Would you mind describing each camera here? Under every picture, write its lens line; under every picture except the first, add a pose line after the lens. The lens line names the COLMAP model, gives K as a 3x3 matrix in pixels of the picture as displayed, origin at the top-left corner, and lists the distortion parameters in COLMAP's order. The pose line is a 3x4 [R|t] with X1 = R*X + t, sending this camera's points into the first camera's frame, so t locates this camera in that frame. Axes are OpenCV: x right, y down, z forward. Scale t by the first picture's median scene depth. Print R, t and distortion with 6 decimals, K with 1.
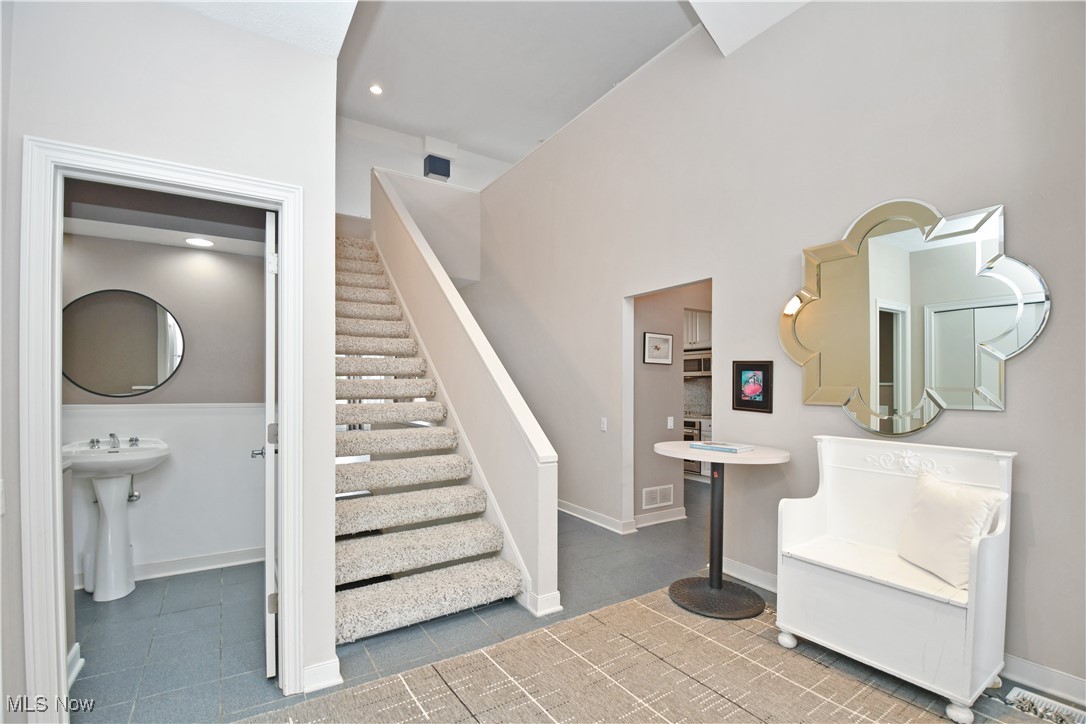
lens RADIAL K [[482.8, 0, 543.9], [0, 482.8, 372.1], [0, 0, 1]] dist [-0.000886, -0.016702]
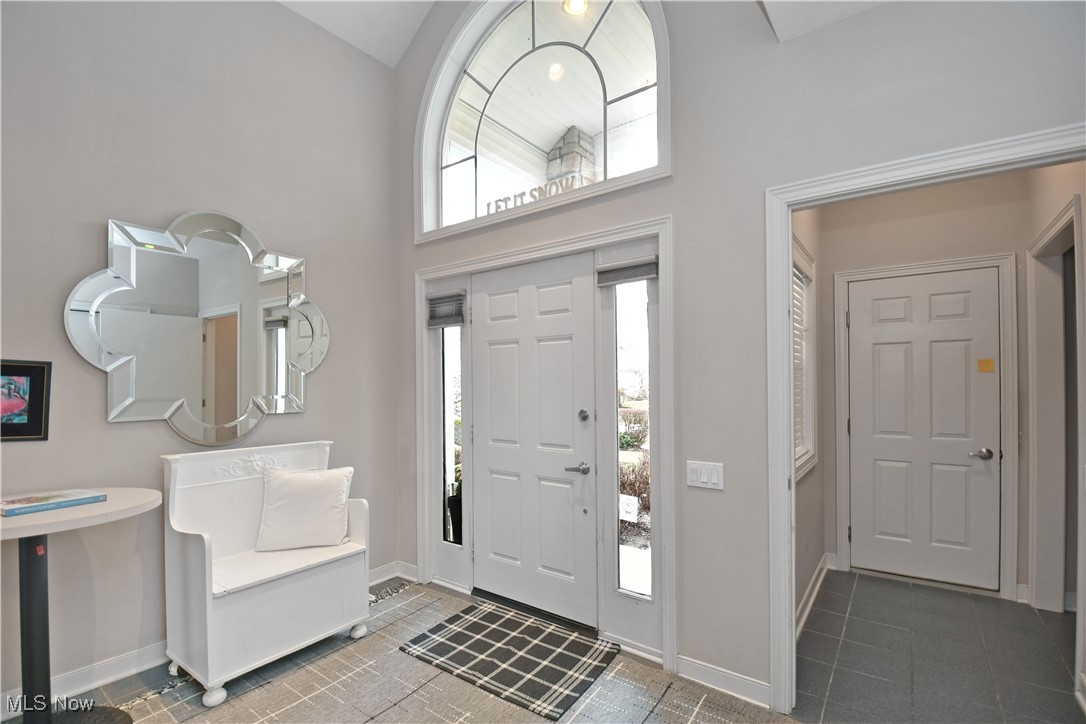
lens RADIAL K [[482.8, 0, 543.9], [0, 482.8, 372.1], [0, 0, 1]] dist [-0.000886, -0.016702]
pose [[-0.342685, 0.027732, 0.939041, -0.484013], [-0.013689, 0.999311, -0.034507, 0.005129], [-0.939350, -0.024680, -0.342070, 0.734632]]
